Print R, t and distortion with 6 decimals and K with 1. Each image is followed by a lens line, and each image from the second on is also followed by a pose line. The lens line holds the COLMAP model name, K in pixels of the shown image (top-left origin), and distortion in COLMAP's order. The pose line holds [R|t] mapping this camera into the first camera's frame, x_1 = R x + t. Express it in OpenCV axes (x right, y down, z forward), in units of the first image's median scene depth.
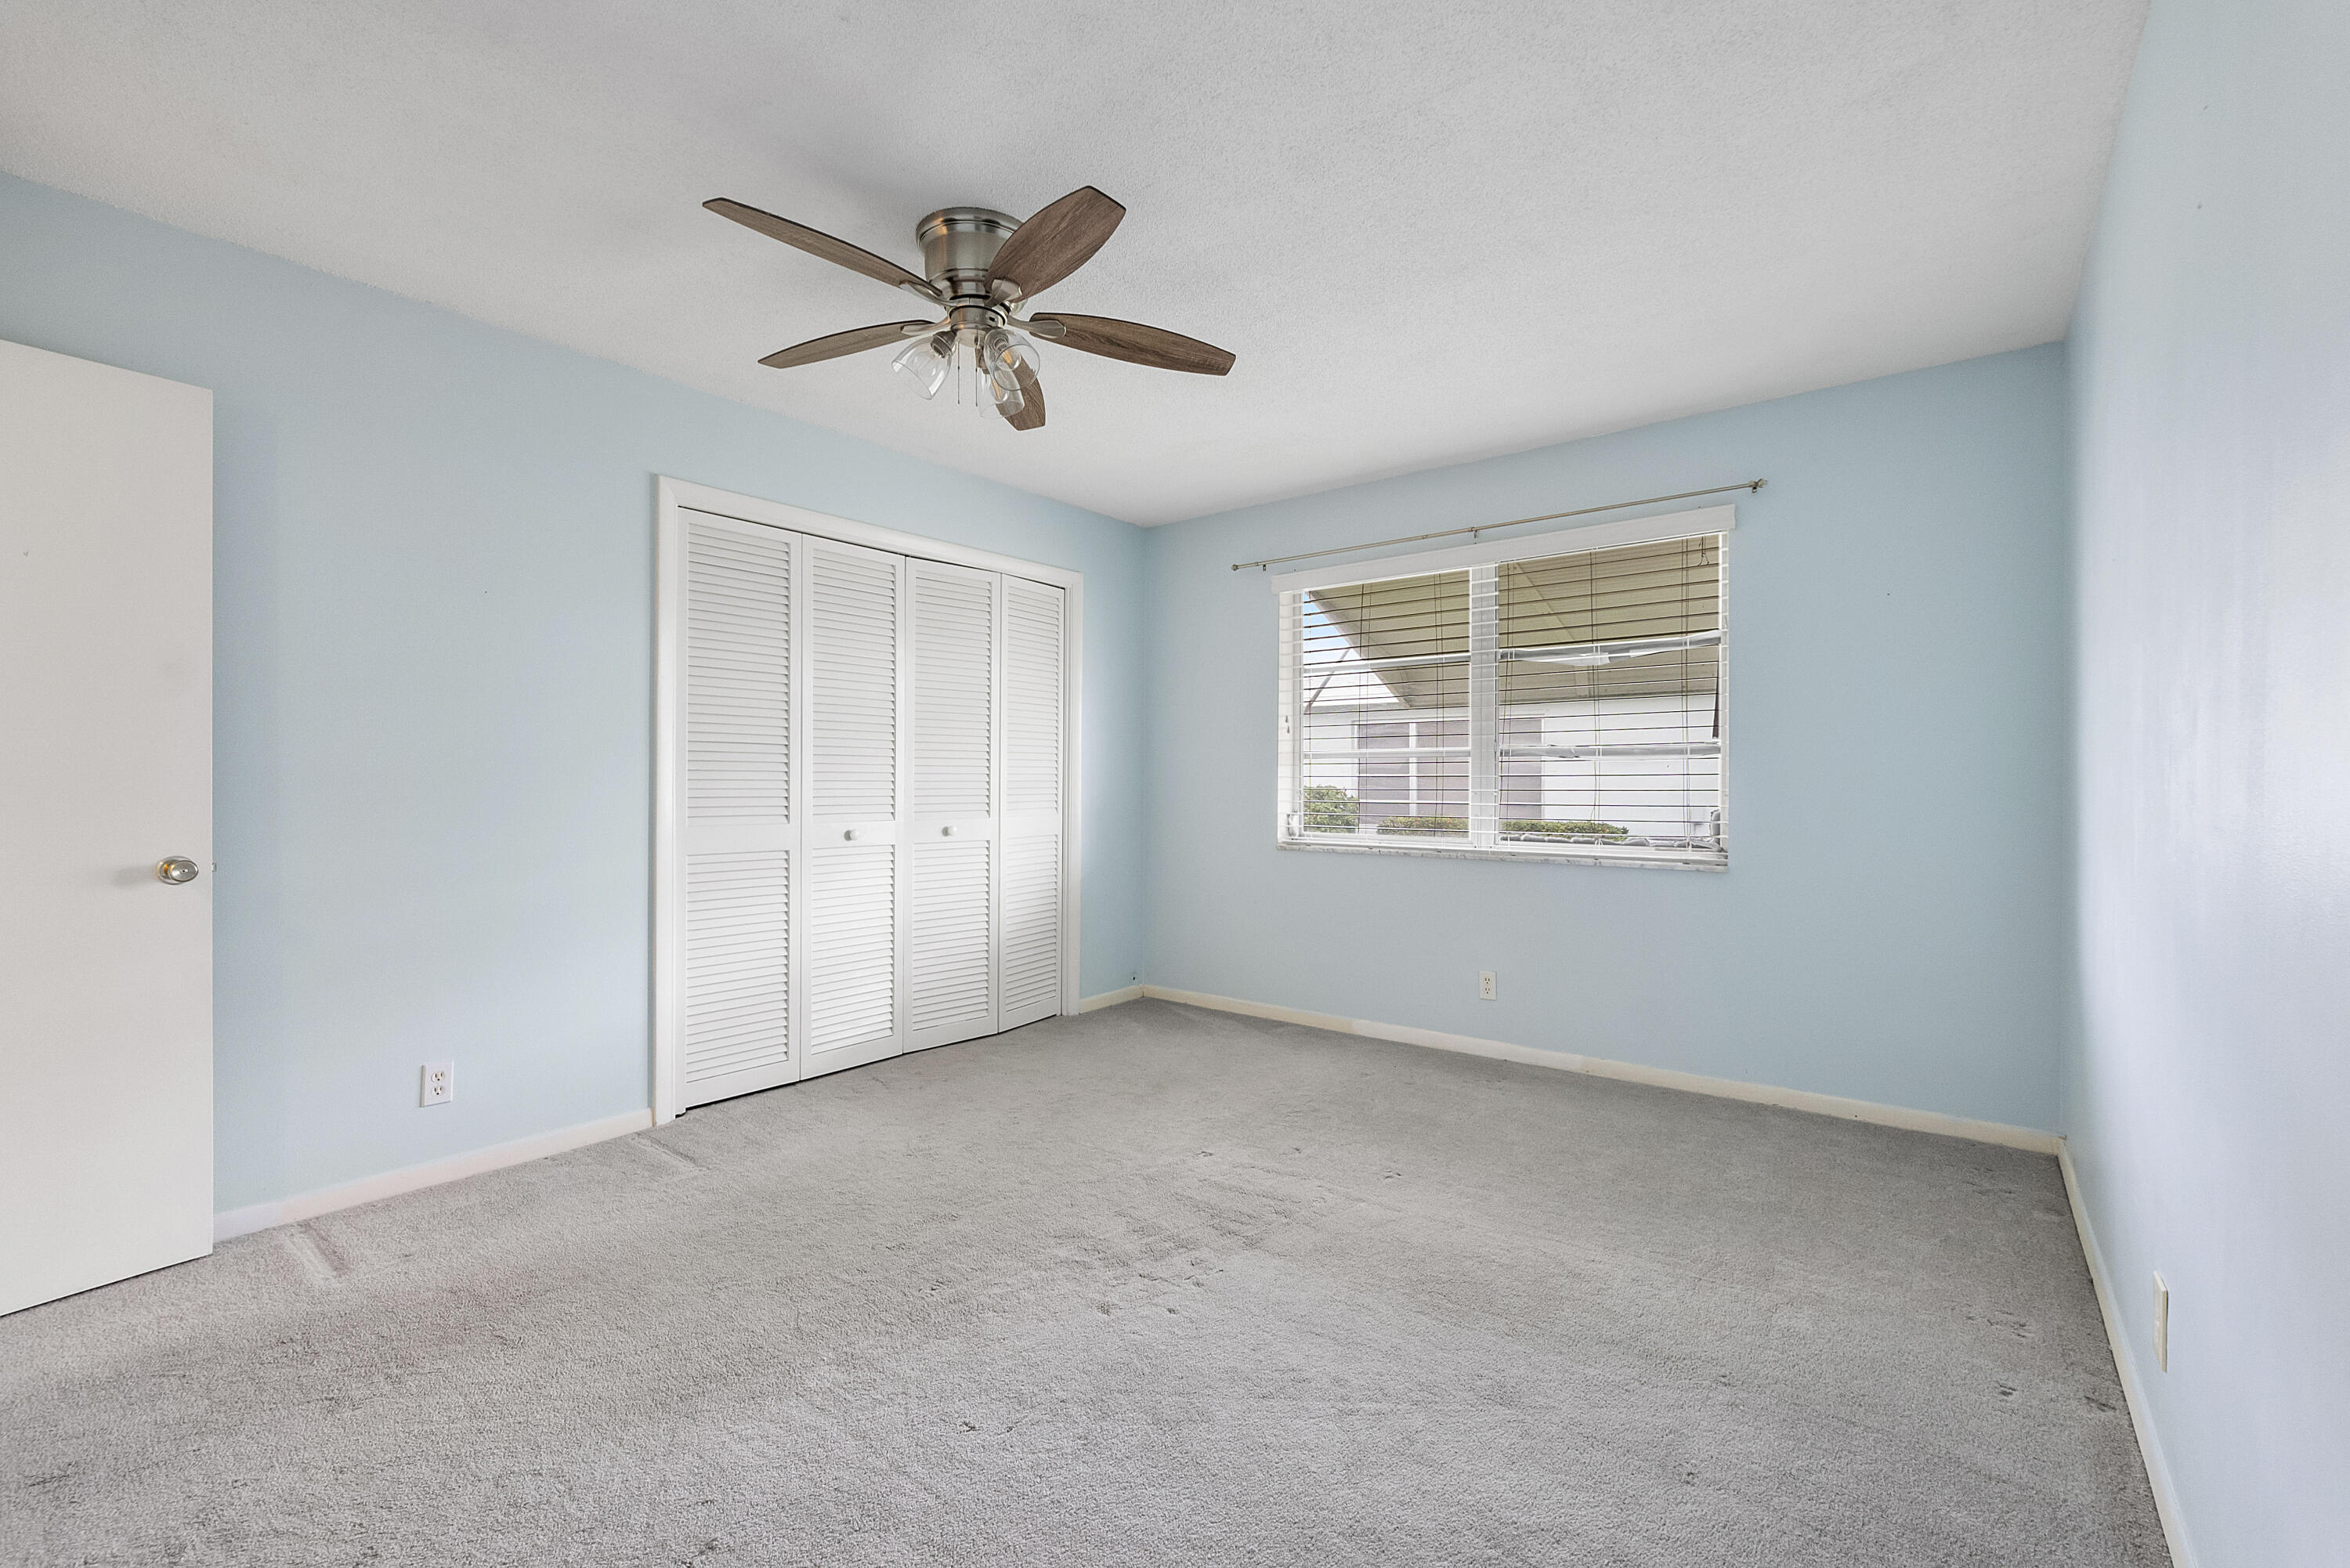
lens RADIAL K [[1000.0, 0, 1172.5], [0, 1000.0, 774.2], [0, 0, 1]] dist [-0.009111, 0.000089]
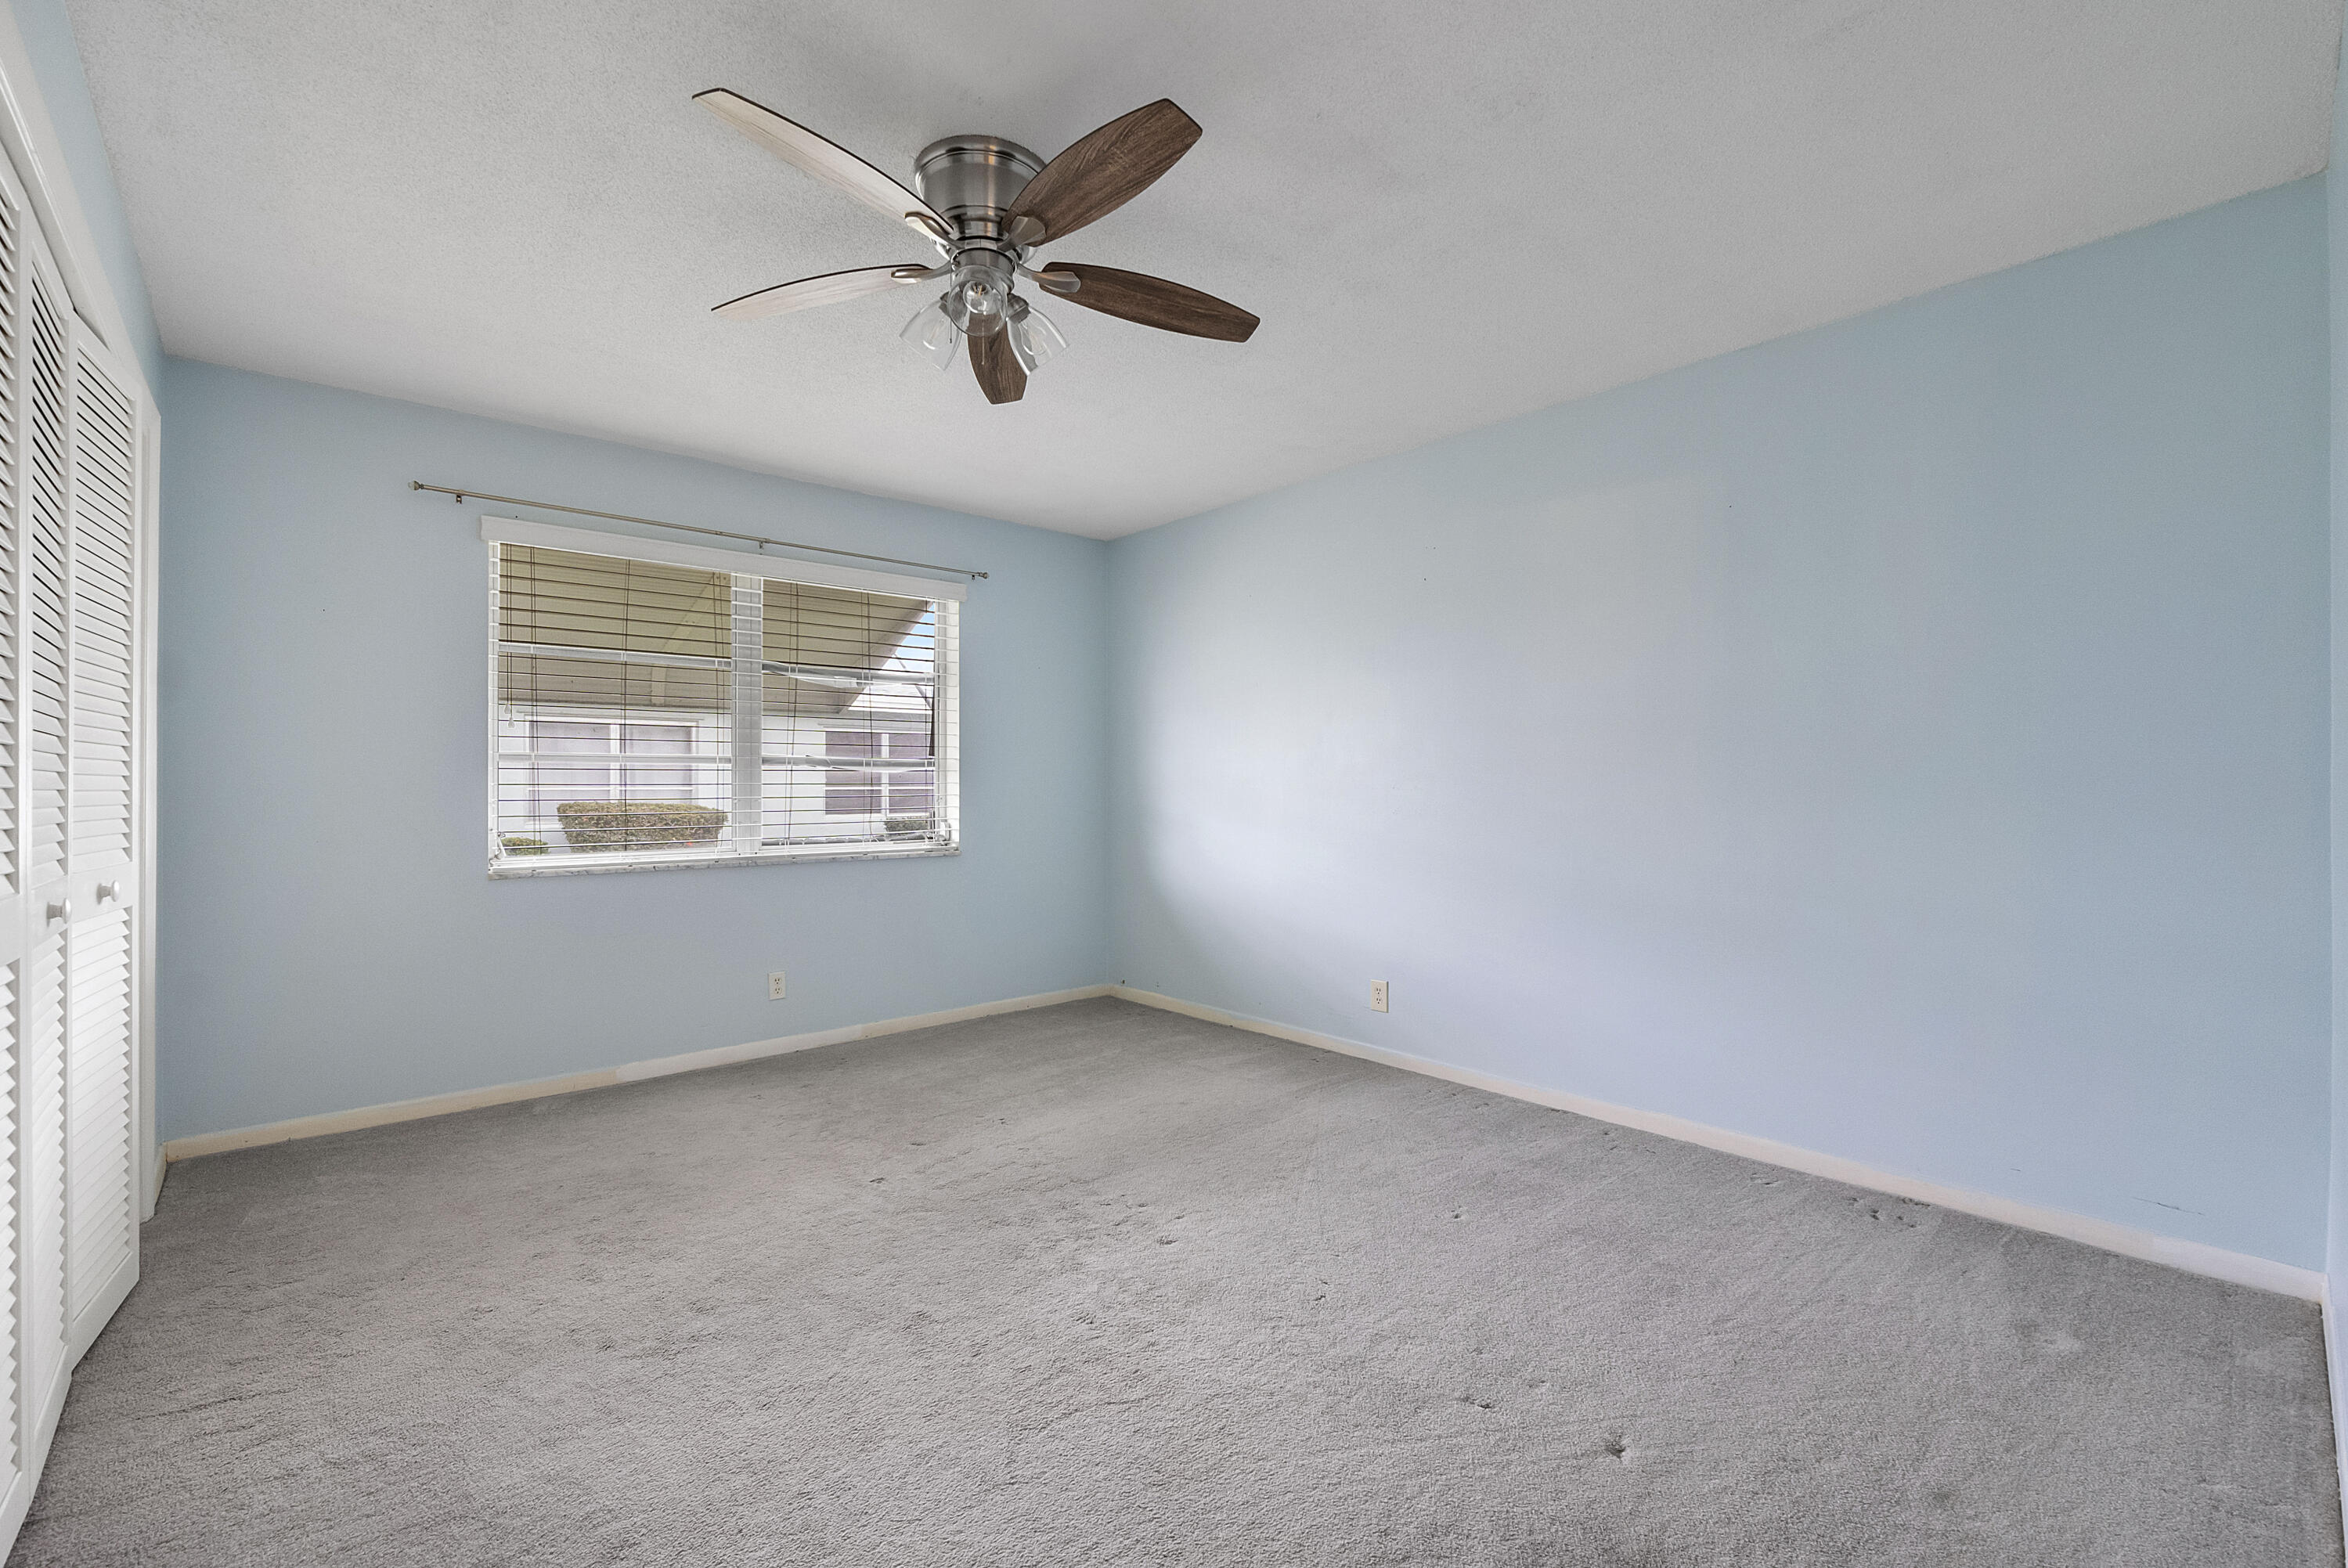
lens RADIAL K [[1003.1, 0, 1179.0], [0, 1003.1, 788.6], [0, 0, 1]] dist [-0.009990, -0.000511]
pose [[0.163640, -0.001864, 0.986518, -0.638313], [-0.003602, 0.999990, 0.002487, 0.002487], [-0.986514, -0.003960, 0.163631, 0.417531]]
